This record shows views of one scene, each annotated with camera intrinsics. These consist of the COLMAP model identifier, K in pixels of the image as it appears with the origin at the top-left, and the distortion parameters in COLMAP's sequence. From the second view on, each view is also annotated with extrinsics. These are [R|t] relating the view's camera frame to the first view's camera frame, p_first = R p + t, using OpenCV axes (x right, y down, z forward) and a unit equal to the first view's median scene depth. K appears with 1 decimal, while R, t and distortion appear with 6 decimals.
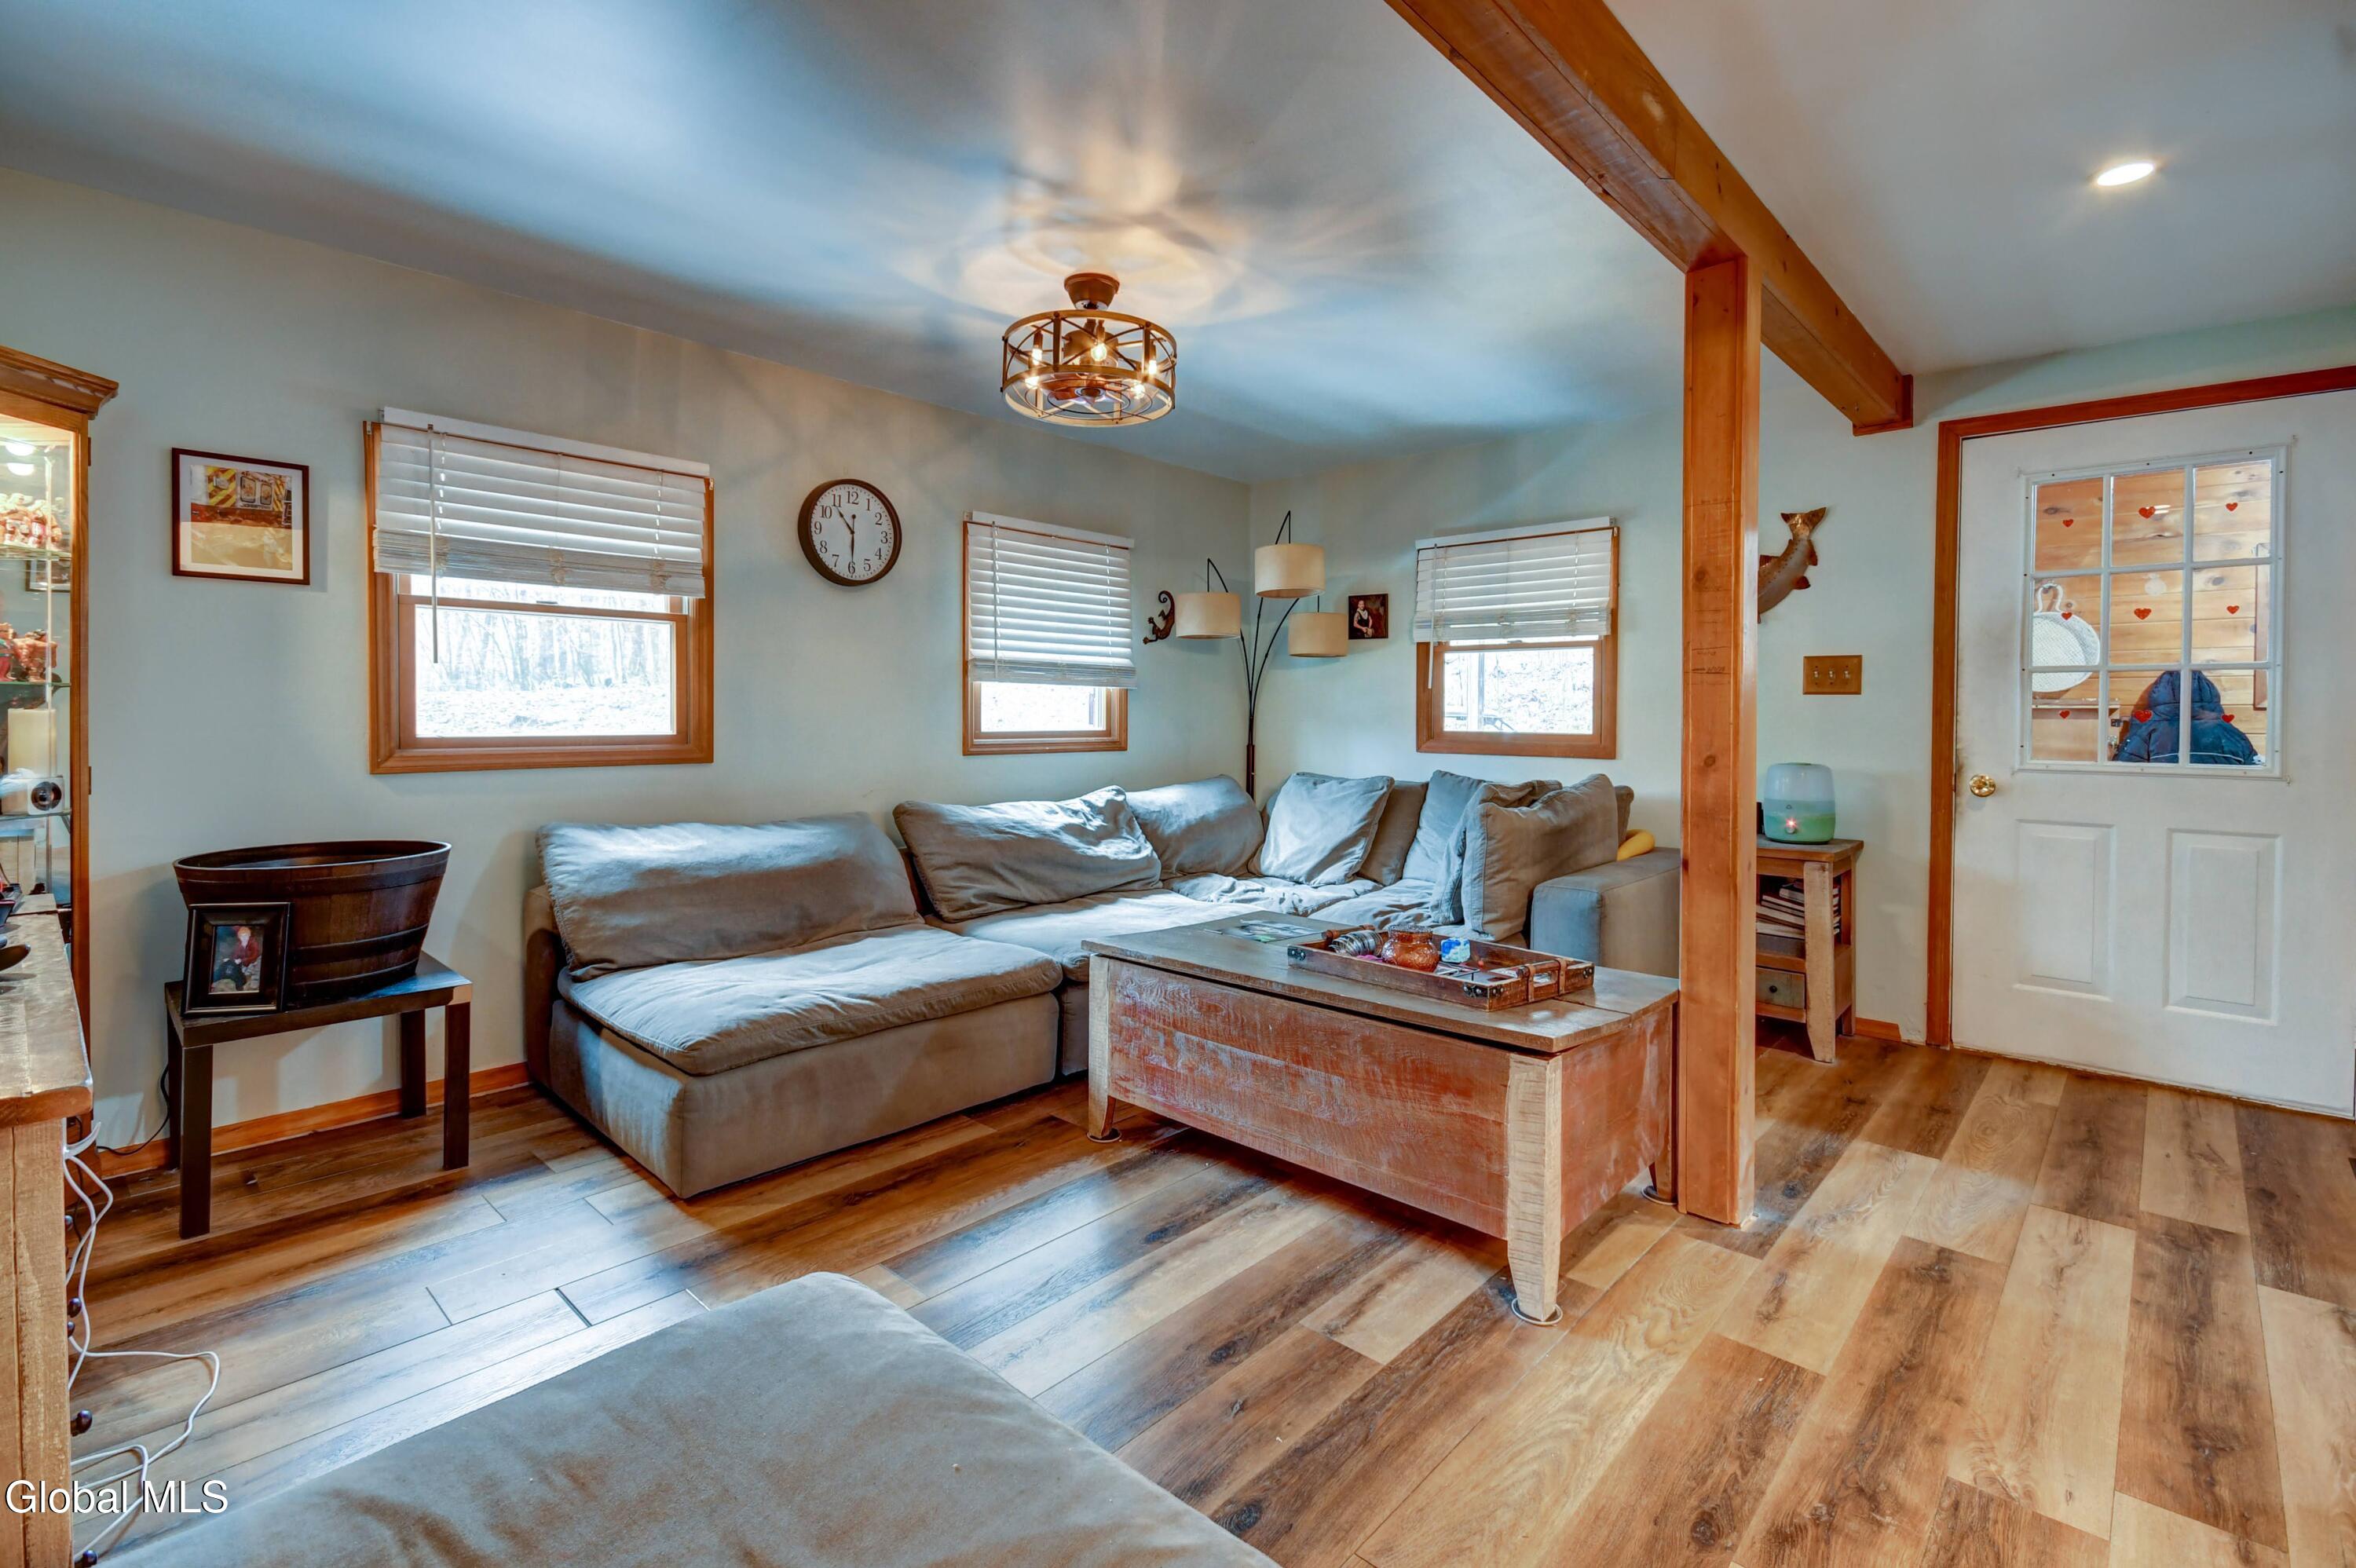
lens RADIAL K [[1063.4, 0, 1181.1], [0, 1063.4, 729.3], [0, 0, 1]] dist [0.023417, 0.000323]
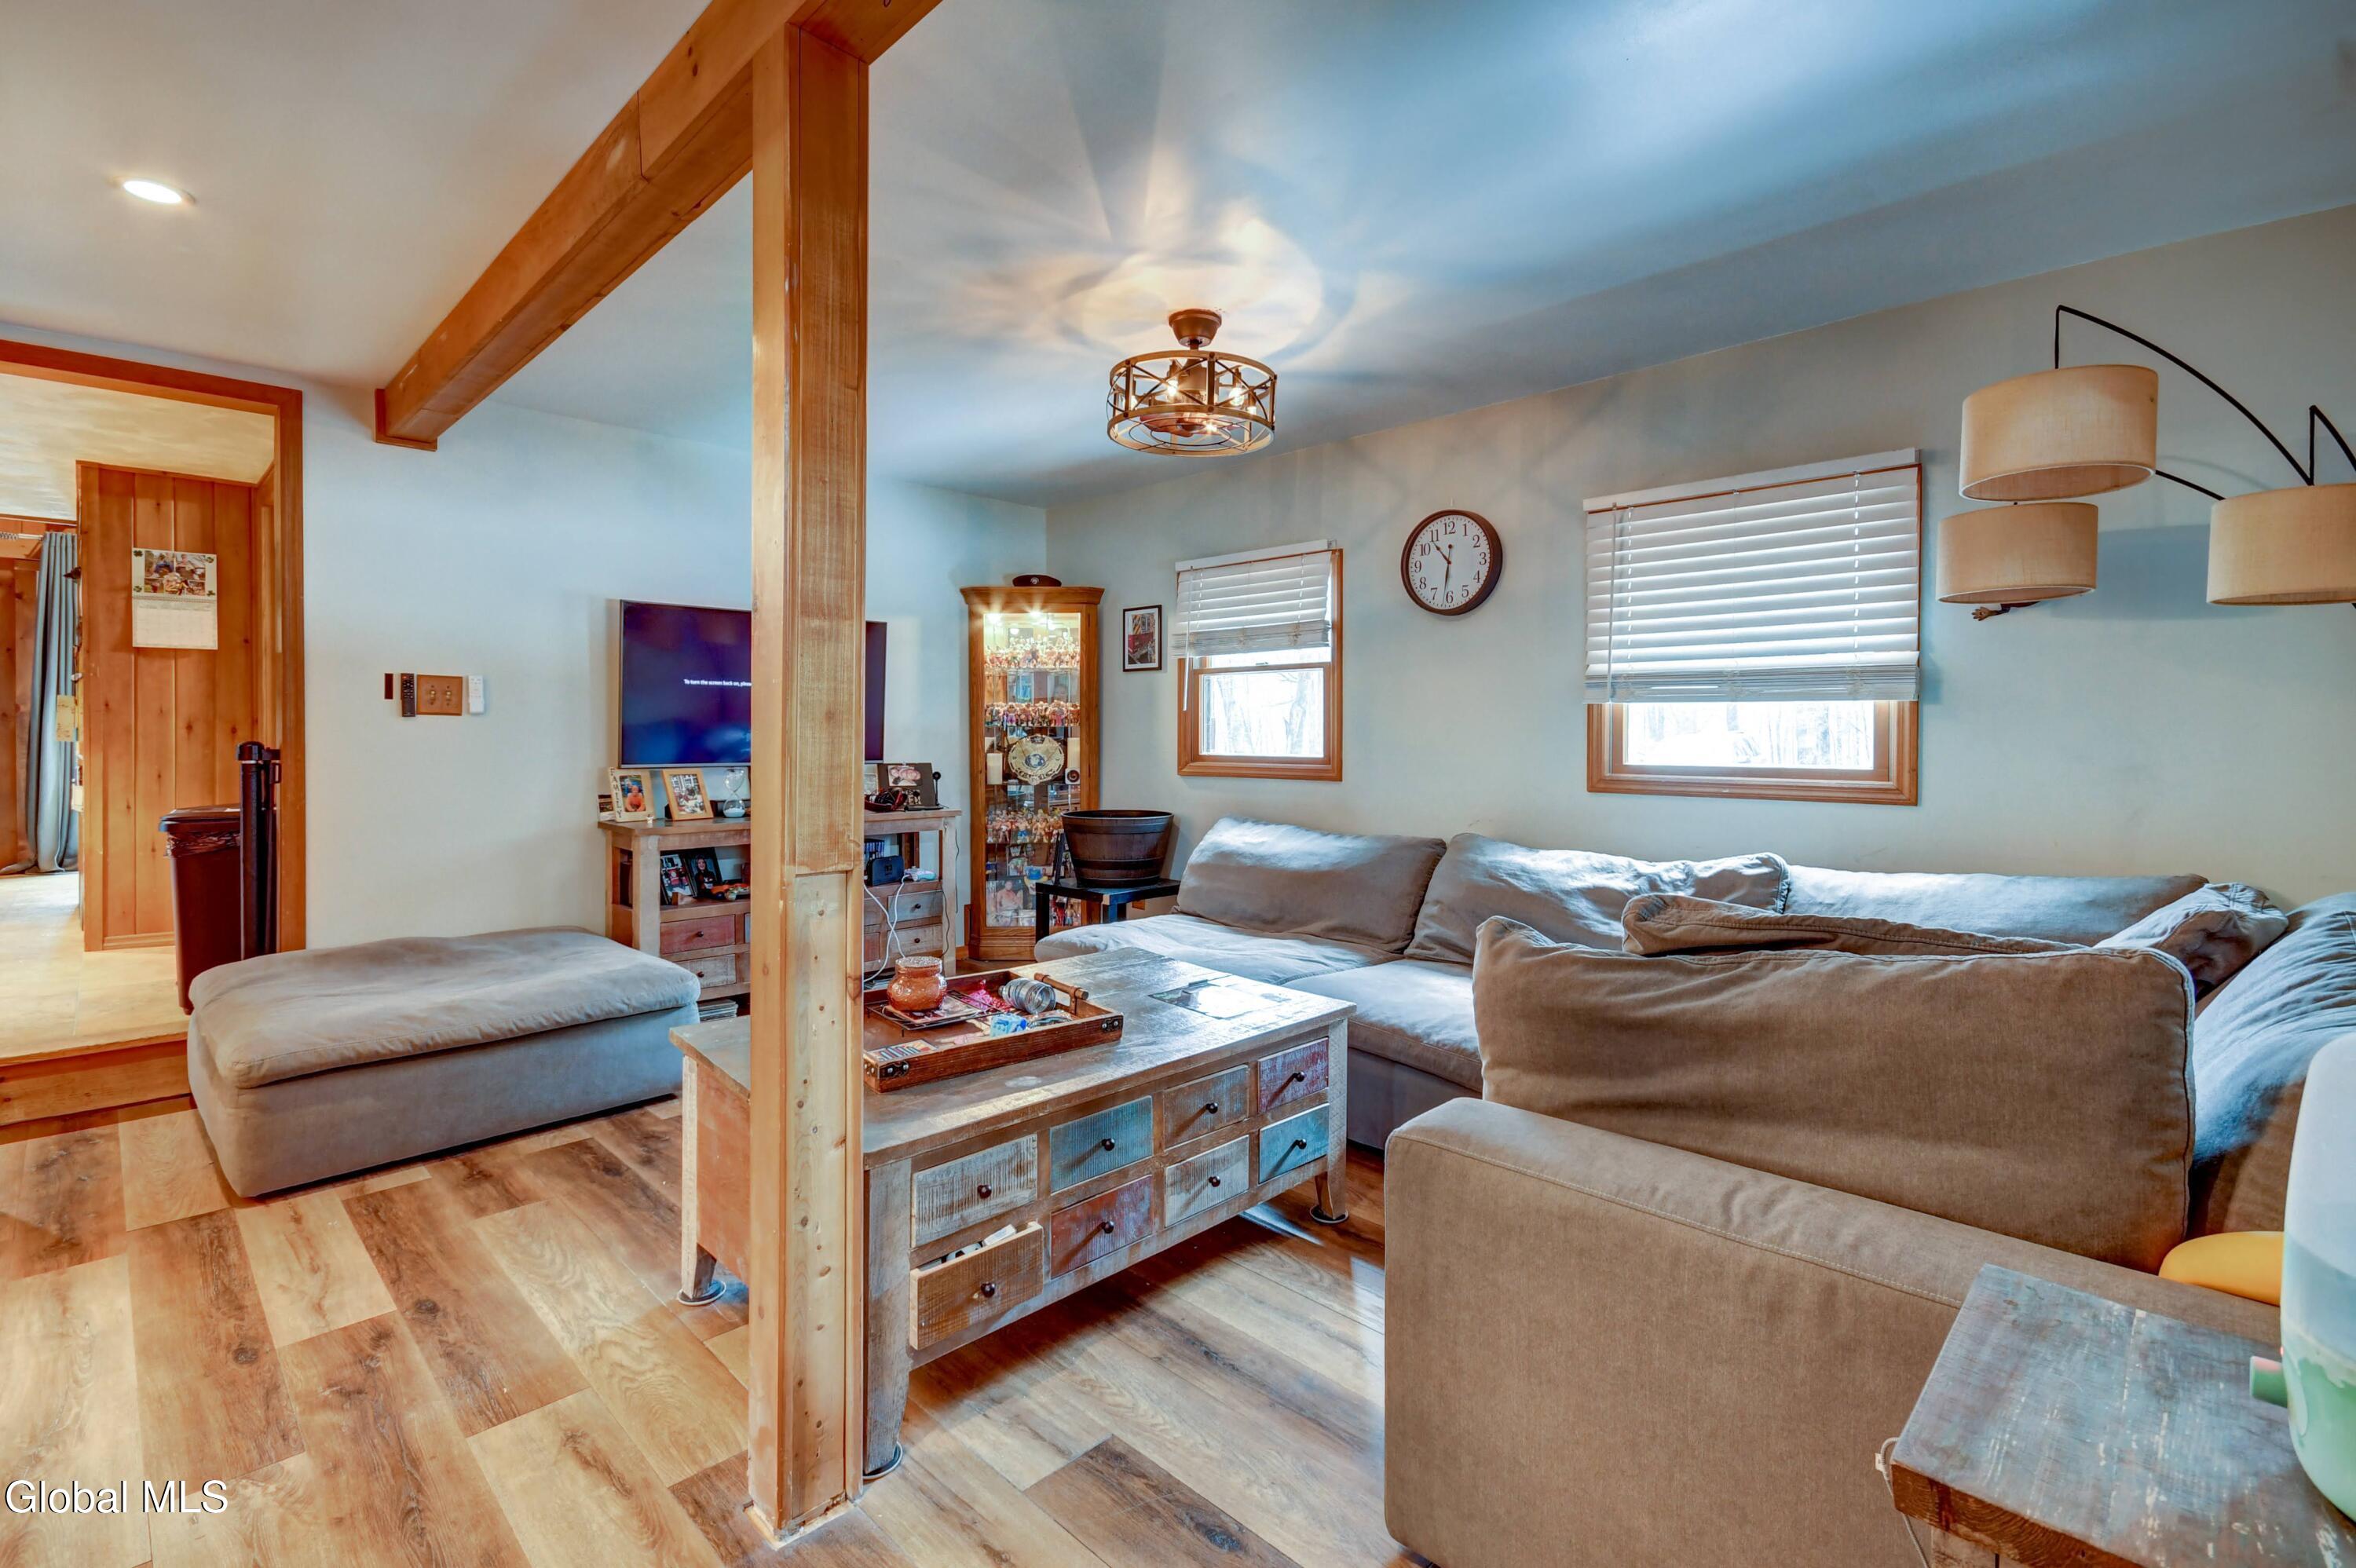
lens RADIAL K [[1068.5, 0, 1181.0], [0, 1068.5, 746.4], [0, 0, 1]] dist [0.000890, -0.000567]
pose [[-0.033329, 0.002492, -0.999441, 0.922203], [-0.024303, 0.999699, 0.003303, -0.008538], [0.999149, 0.024399, -0.033258, 1.007284]]
